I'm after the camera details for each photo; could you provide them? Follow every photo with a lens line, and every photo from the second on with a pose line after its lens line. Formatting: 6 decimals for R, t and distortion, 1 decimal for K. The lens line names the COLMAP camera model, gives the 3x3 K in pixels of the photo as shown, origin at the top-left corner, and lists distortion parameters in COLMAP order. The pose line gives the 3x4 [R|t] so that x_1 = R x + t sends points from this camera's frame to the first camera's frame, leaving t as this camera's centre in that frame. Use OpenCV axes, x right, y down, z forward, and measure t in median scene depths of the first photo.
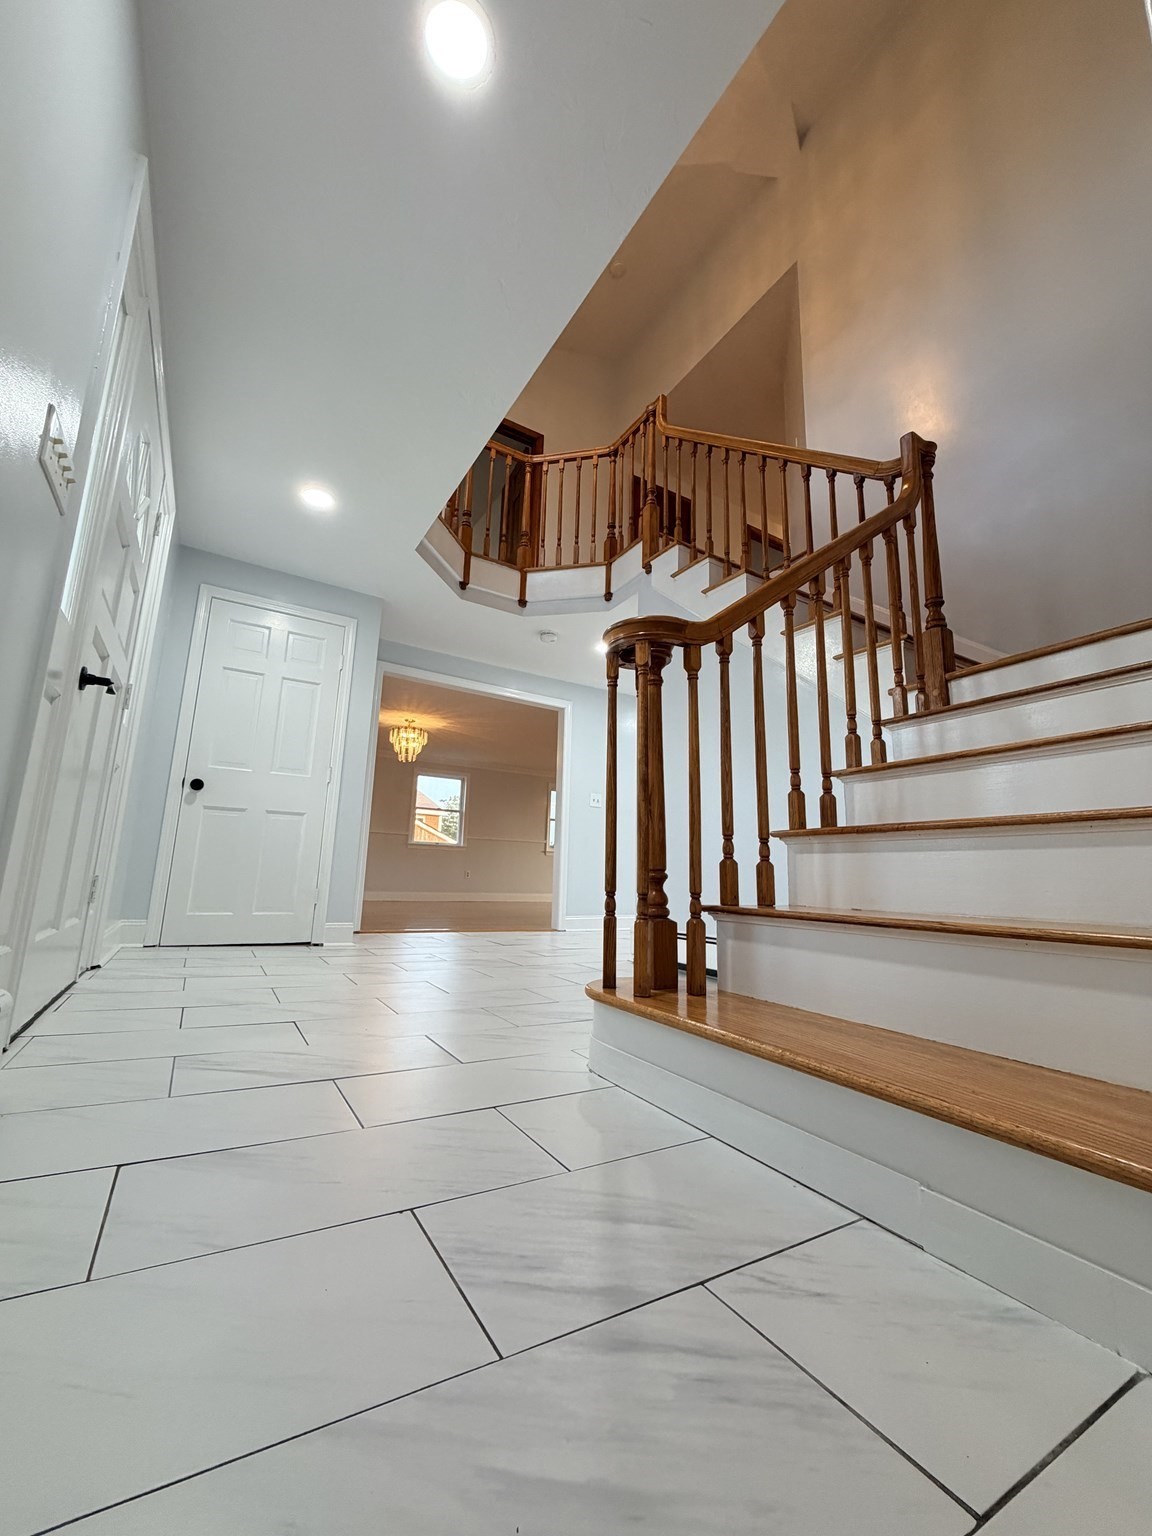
lens RADIAL K [[614.6, 0, 581.4], [0, 614.6, 763.0], [0, 0, 1]] dist [0.001614, -0.000121]
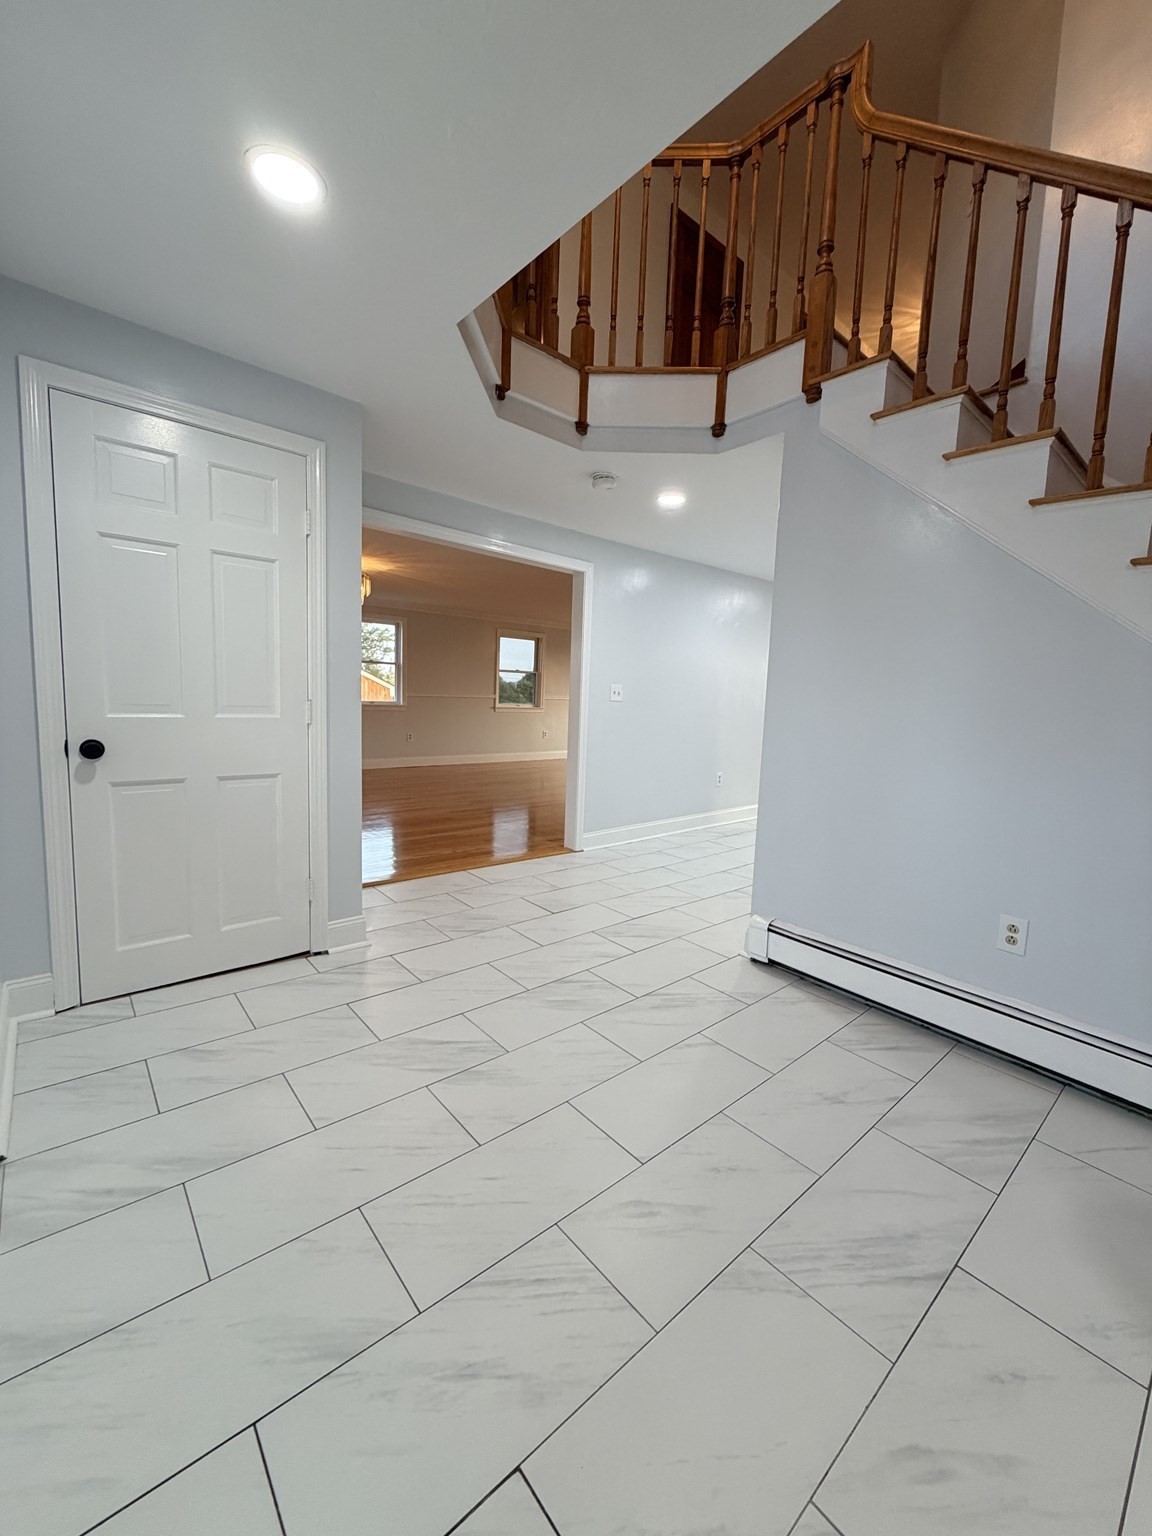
lens RADIAL K [[614.6, 0, 581.0], [0, 614.6, 762.8], [0, 0, 1]] dist [0.001614, -0.000121]
pose [[0.985854, -0.010289, 0.167288, -0.215802], [-0.040134, 0.954583, 0.295230, -0.119580], [-0.162728, -0.297768, 0.940667, 0.300998]]
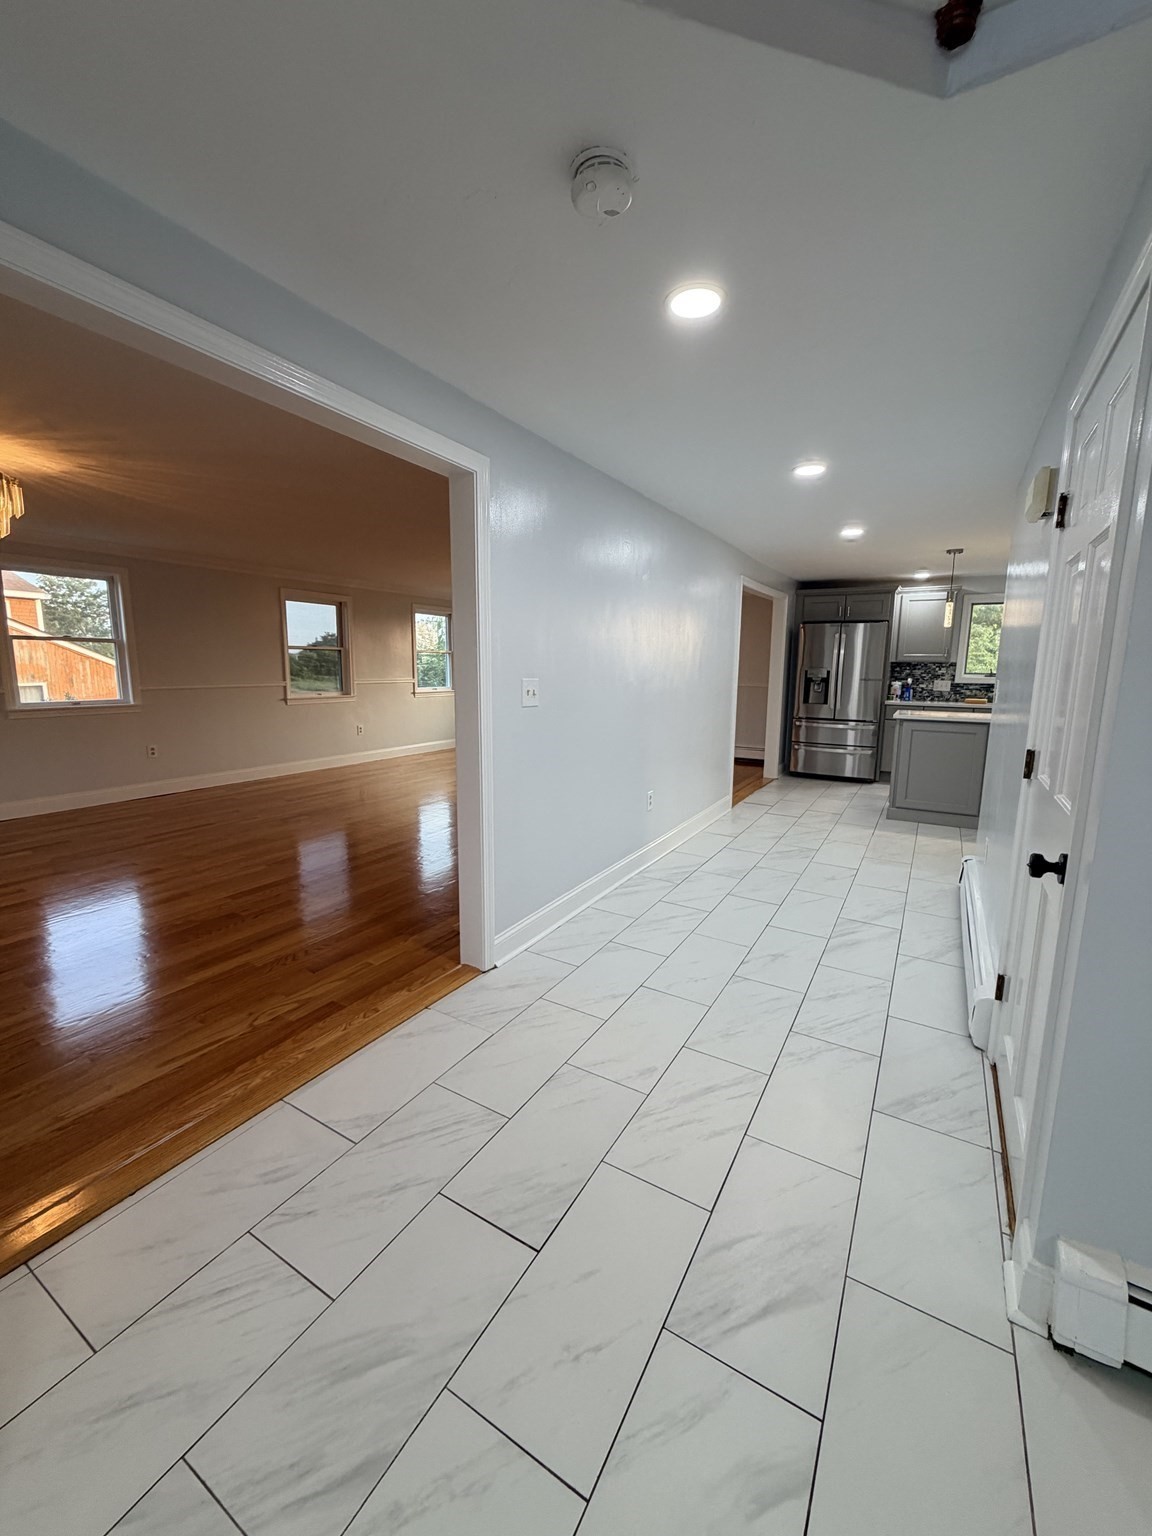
lens RADIAL K [[614.6, 0, 576.3], [0, 614.6, 761.6], [0, 0, 1]] dist [0.001614, -0.000121]
pose [[0.883879, -0.091891, 0.458600, -0.230508], [-0.070925, 0.942838, 0.325615, -0.063143], [-0.462307, -0.320331, 0.826837, 0.779075]]
